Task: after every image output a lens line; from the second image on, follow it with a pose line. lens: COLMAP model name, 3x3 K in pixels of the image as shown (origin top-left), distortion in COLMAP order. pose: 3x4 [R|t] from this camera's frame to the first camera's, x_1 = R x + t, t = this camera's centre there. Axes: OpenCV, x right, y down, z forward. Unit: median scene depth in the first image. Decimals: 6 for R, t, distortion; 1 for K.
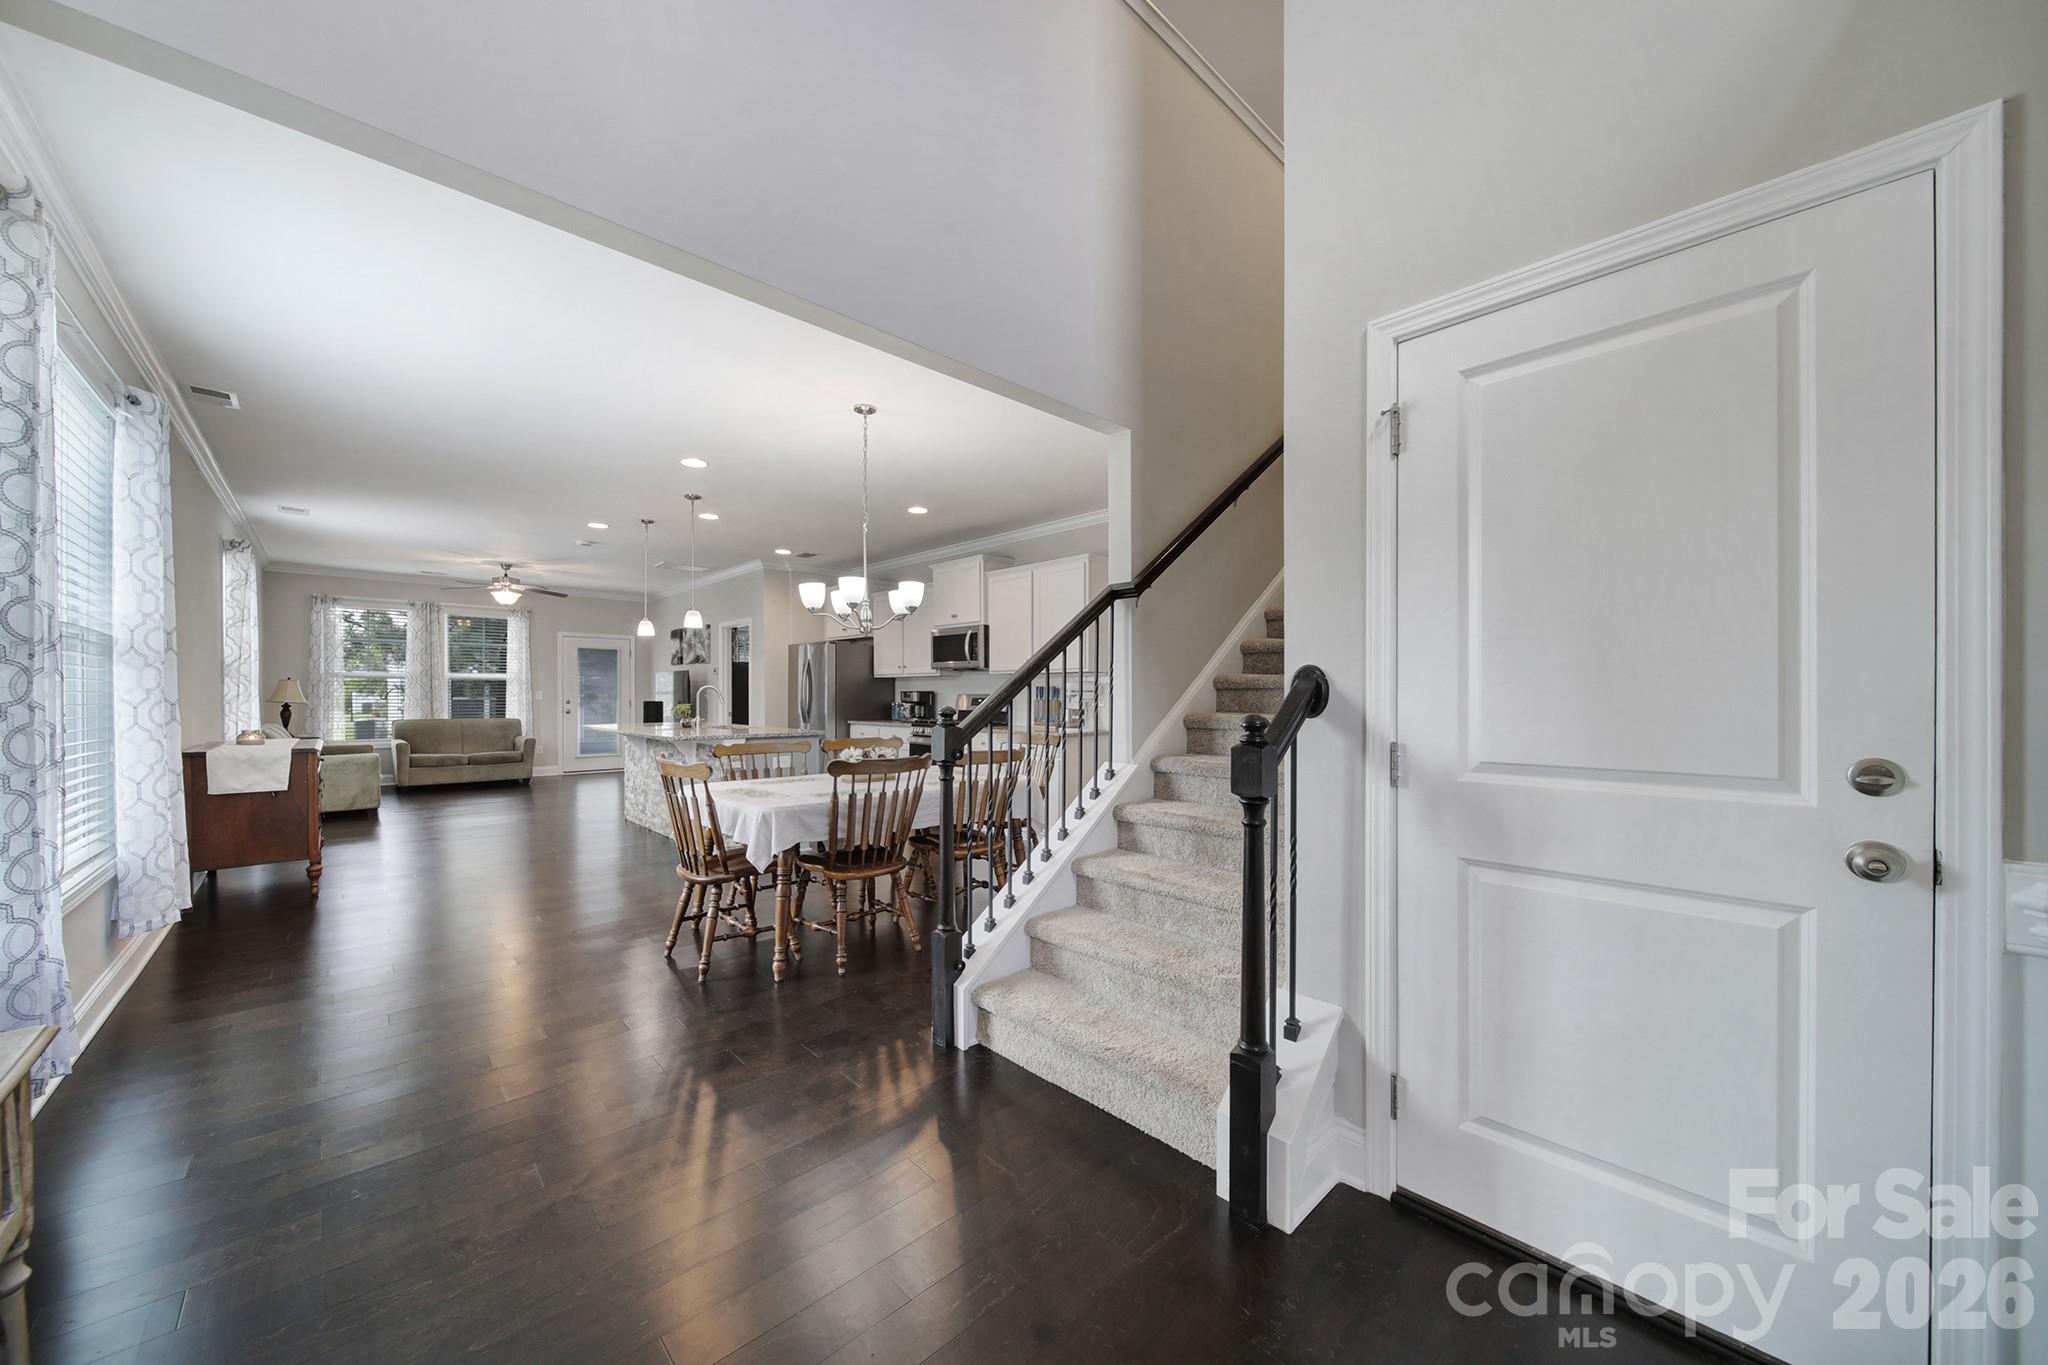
lens RADIAL K [[727.4, 0, 1015.9], [0, 727.4, 694.7], [0, 0, 1]] dist [-0.000871, -0.002058]
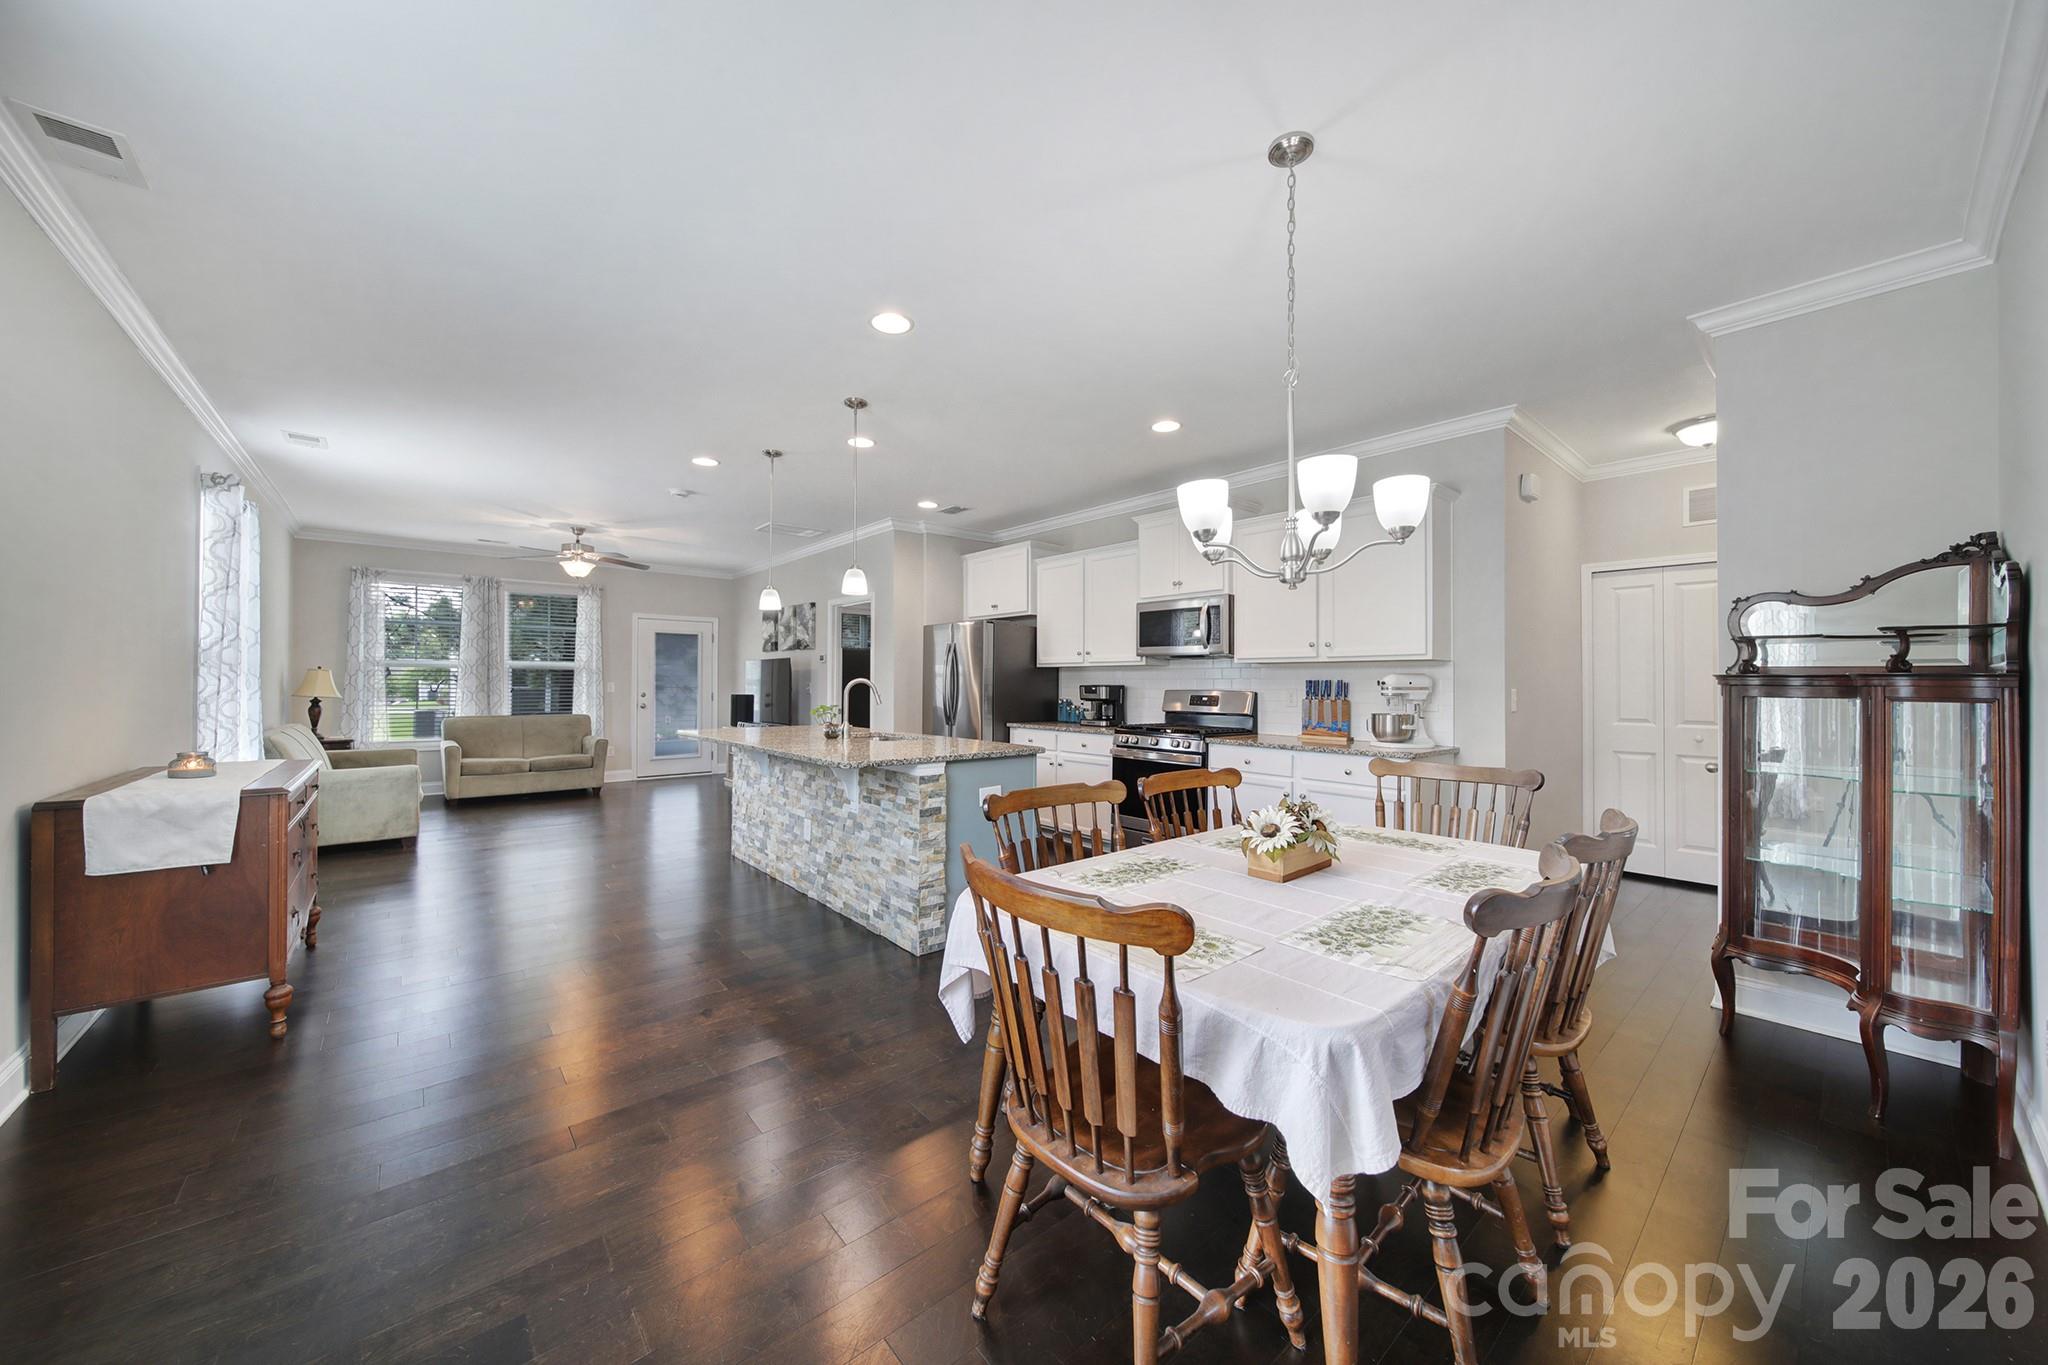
lens RADIAL K [[727.4, 0, 1023.0], [0, 727.4, 670.8], [0, 0, 1]] dist [-0.000871, -0.002058]
pose [[0.998811, 0.001175, -0.048737, -0.167975], [-0.002019, 0.999849, -0.017266, -0.006277], [0.048710, 0.017344, 0.998662, 0.219408]]
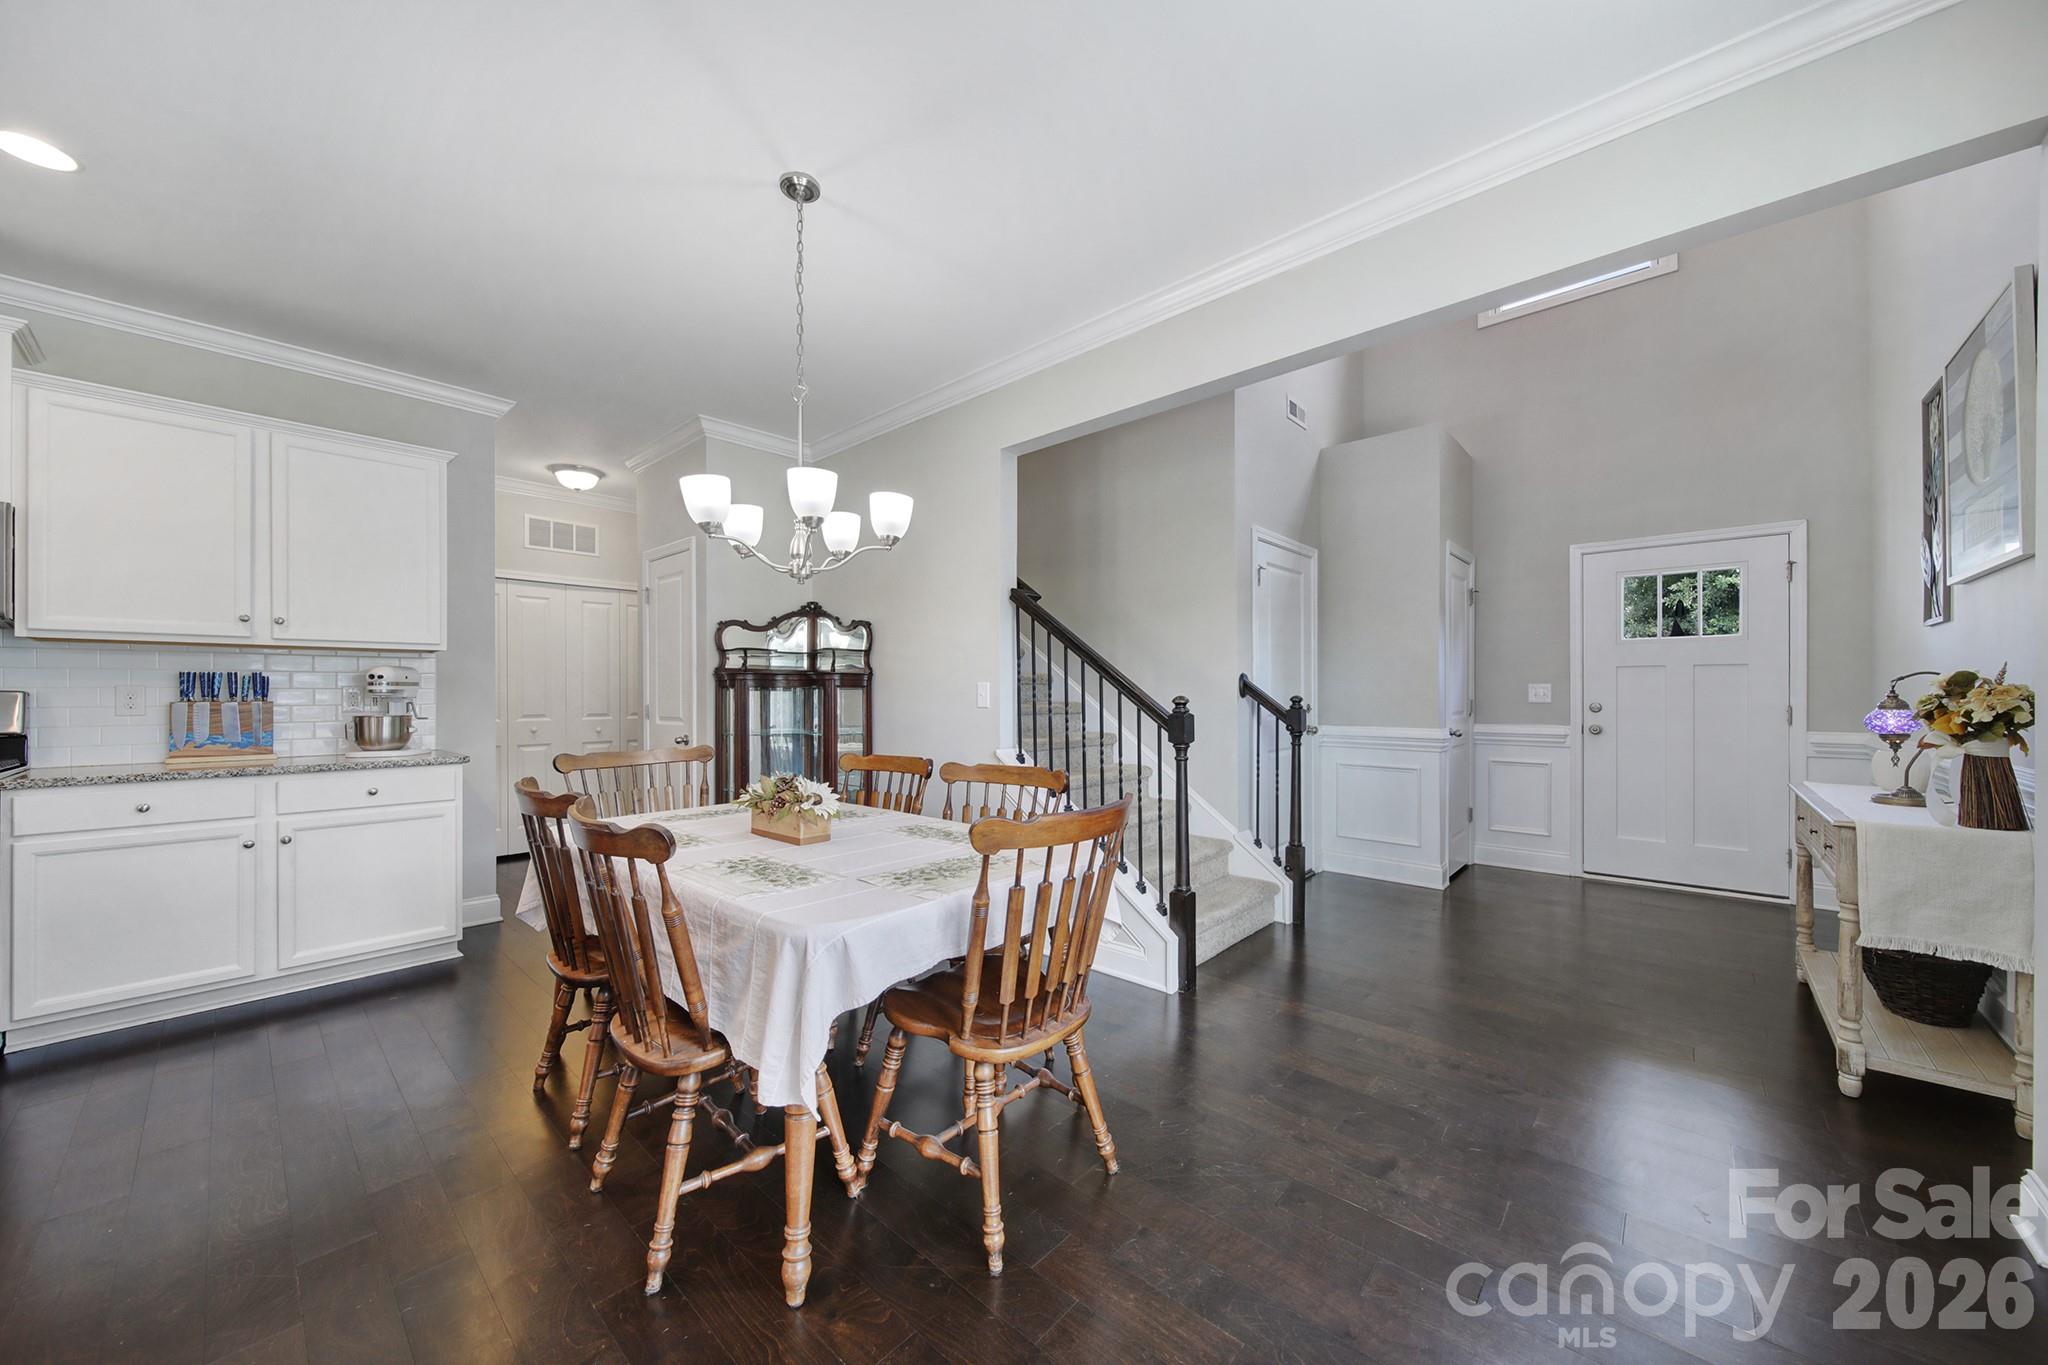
lens RADIAL K [[727.4, 0, 1024.4], [0, 727.4, 691.6], [0, 0, 1]] dist [-0.000871, -0.002058]
pose [[-0.085114, 0.000506, 0.996371, -0.366735], [0.005305, 0.999986, -0.000054, 0.002759], [-0.996357, 0.005281, -0.085115, 0.405962]]
